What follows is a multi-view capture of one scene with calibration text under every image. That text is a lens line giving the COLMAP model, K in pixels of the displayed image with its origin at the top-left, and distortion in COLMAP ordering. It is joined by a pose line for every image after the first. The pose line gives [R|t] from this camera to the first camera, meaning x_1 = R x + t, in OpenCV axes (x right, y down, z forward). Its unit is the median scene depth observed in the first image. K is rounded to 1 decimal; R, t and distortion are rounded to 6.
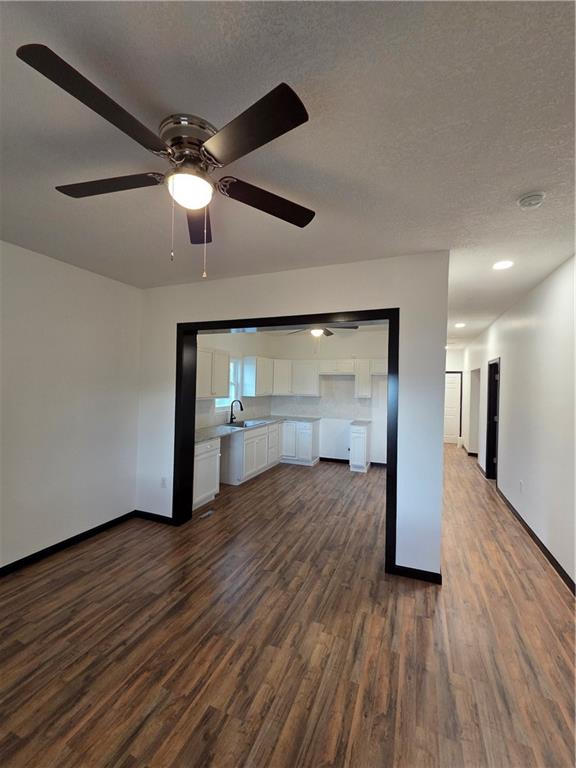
lens RADIAL K [[315.4, 0, 287.8], [0, 315.4, 386.1], [0, 0, 1]] dist [-0.010721, 0.004603]
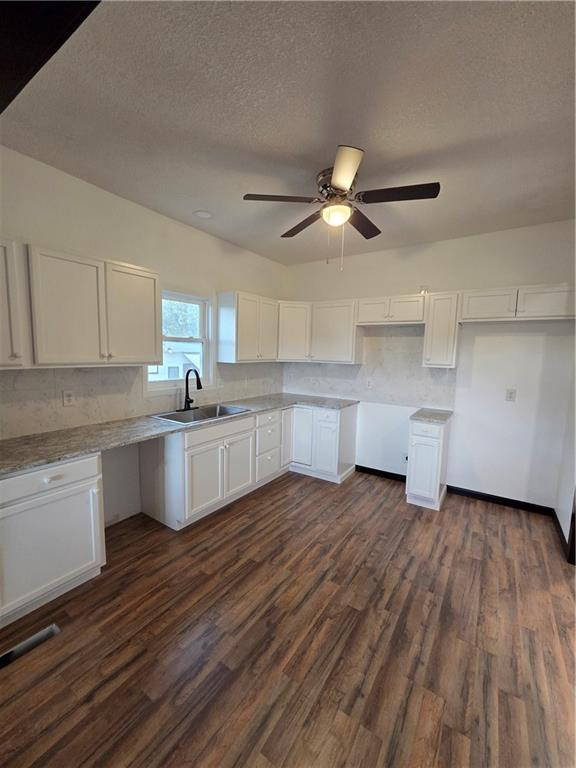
lens RADIAL K [[315.4, 0, 287.8], [0, 315.4, 386.1], [0, 0, 1]] dist [-0.010721, 0.004603]
pose [[0.980456, 0.026530, -0.194941, 0.102304], [-0.006616, 0.994752, 0.102106, 0.015907], [0.196626, -0.098821, 0.975486, 0.470558]]
